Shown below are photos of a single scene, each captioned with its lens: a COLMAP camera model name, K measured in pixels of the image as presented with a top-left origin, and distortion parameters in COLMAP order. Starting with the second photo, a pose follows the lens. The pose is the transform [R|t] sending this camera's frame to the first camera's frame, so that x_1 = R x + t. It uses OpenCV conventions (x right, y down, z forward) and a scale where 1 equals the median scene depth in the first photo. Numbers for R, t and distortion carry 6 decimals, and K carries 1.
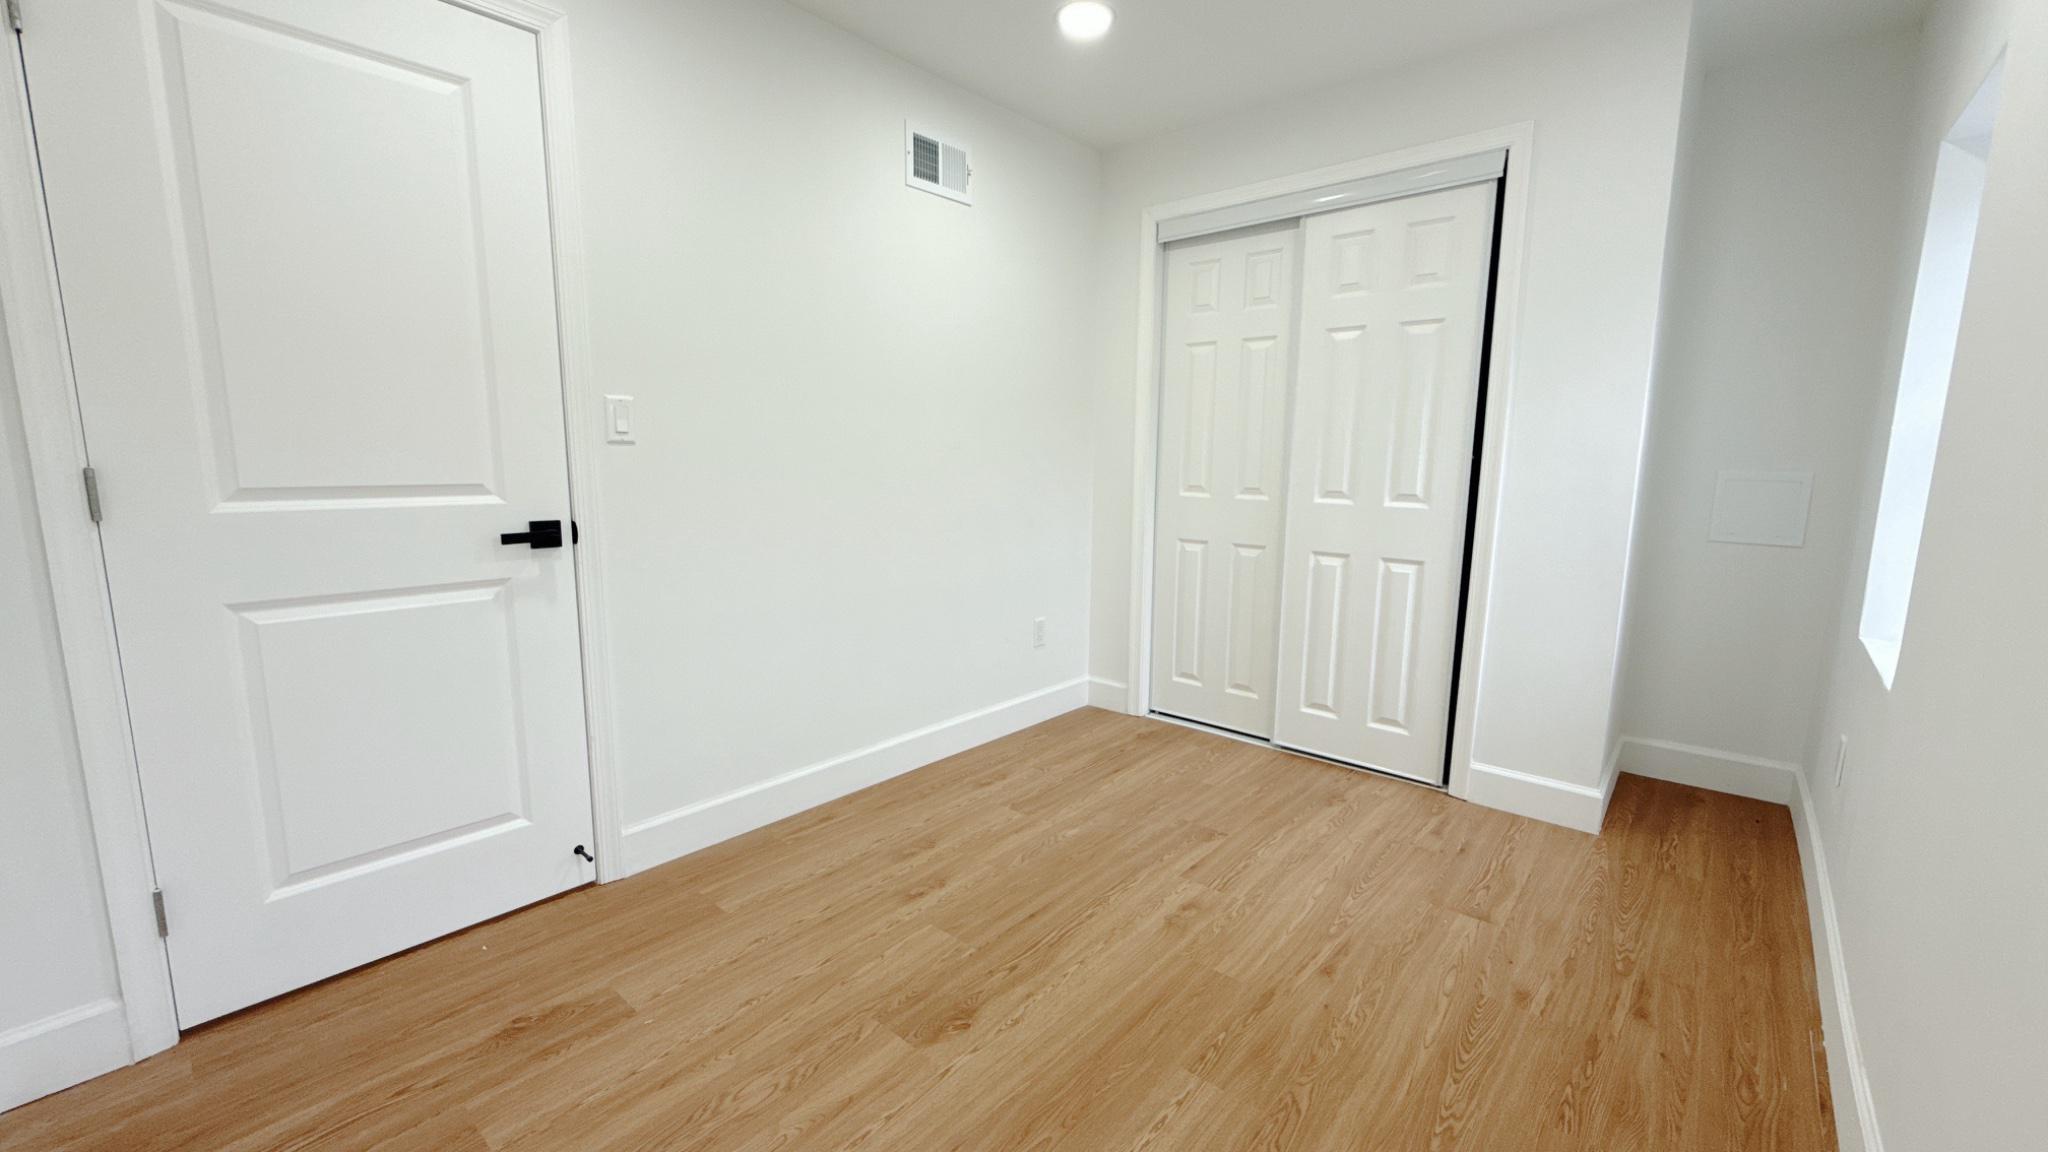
lens RADIAL K [[814.7, 0, 1024.3], [0, 814.7, 574.6], [0, 0, 1]] dist [0.002632, 0.000652]
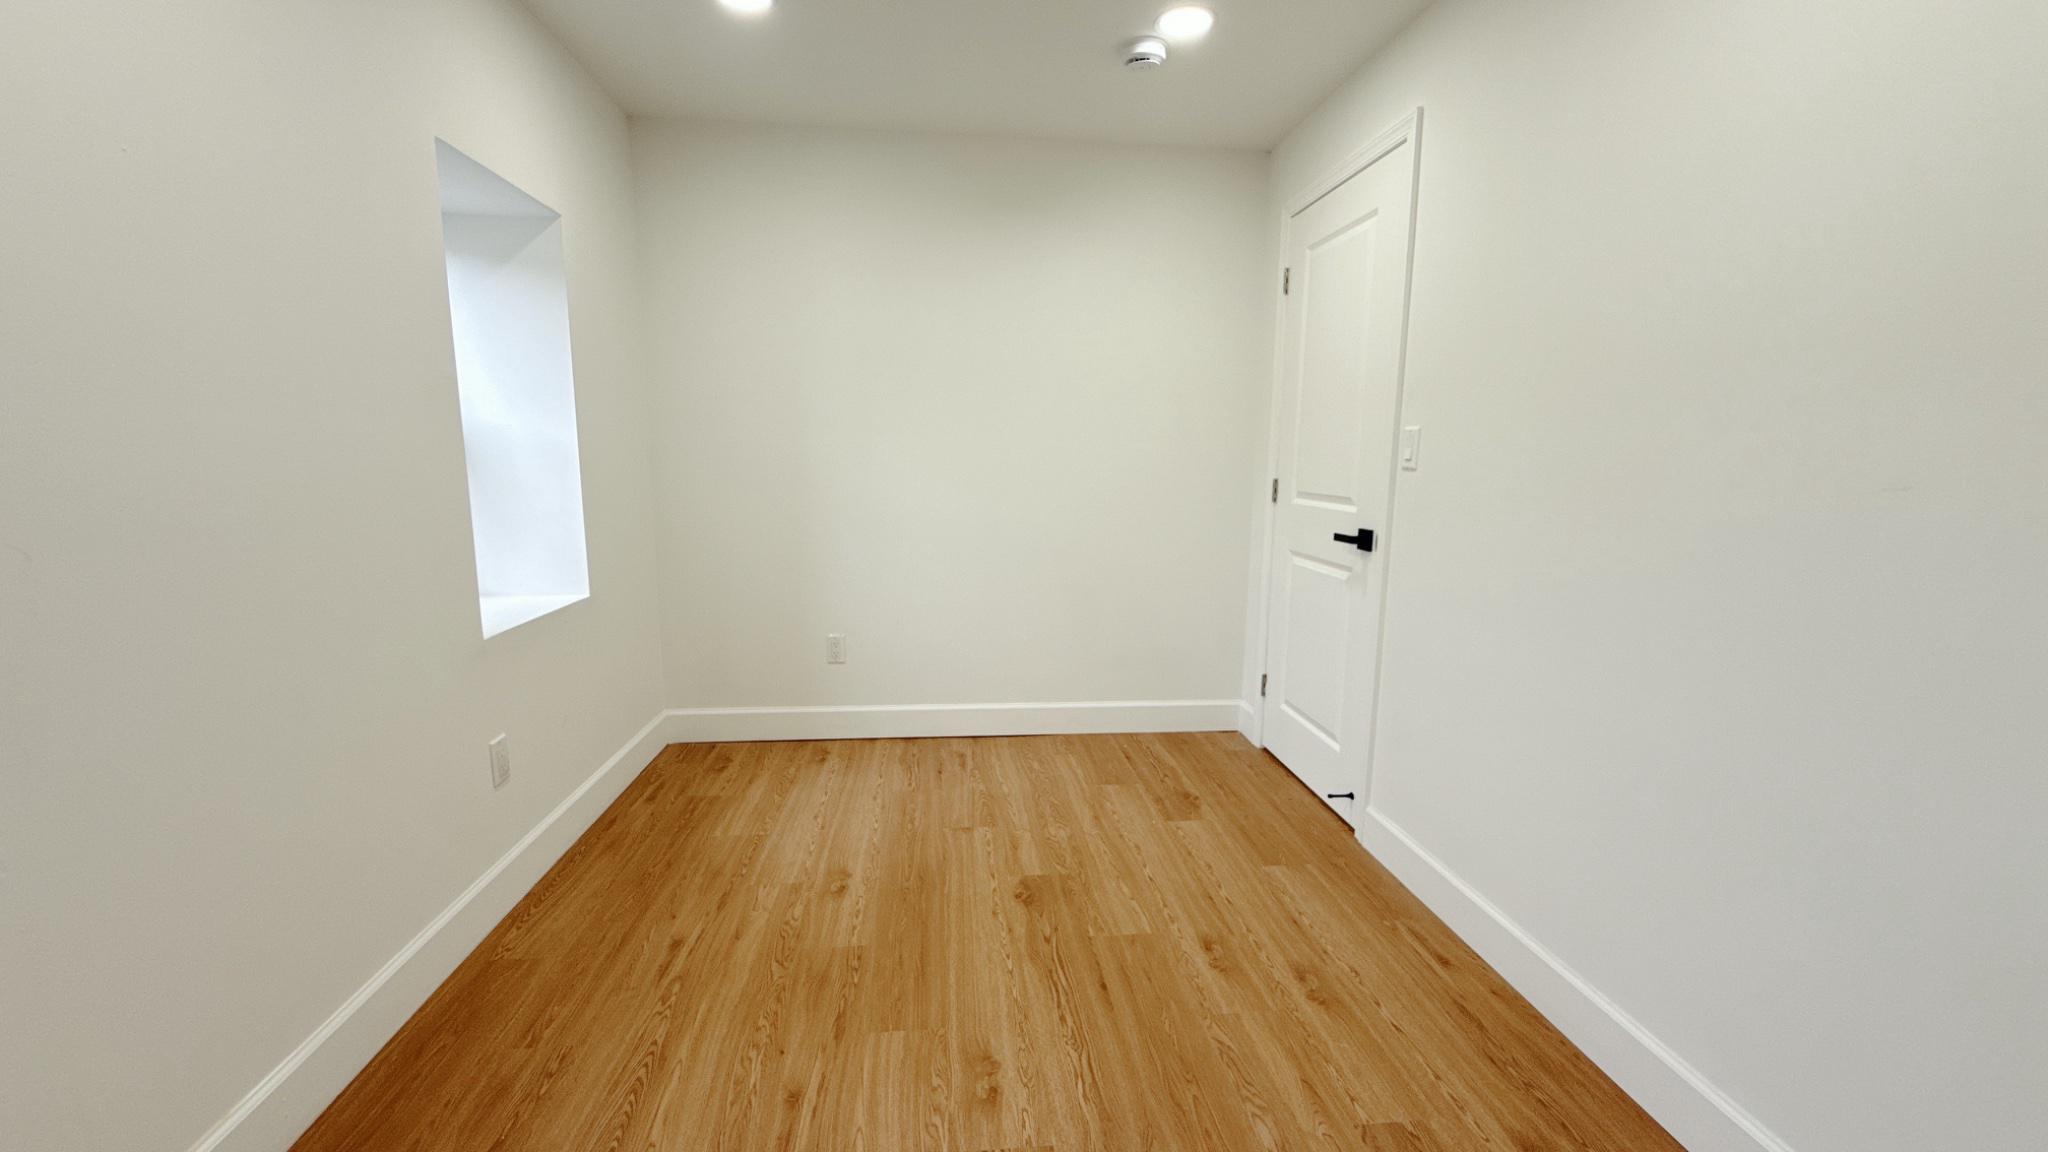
lens RADIAL K [[814.7, 0, 1024.3], [0, 814.7, 574.6], [0, 0, 1]] dist [0.002632, 0.000652]
pose [[-0.680593, 0.089049, -0.727230, 0.783893], [-0.129839, 0.962216, 0.239335, -0.257723], [0.721065, 0.257313, -0.643316, 1.599653]]
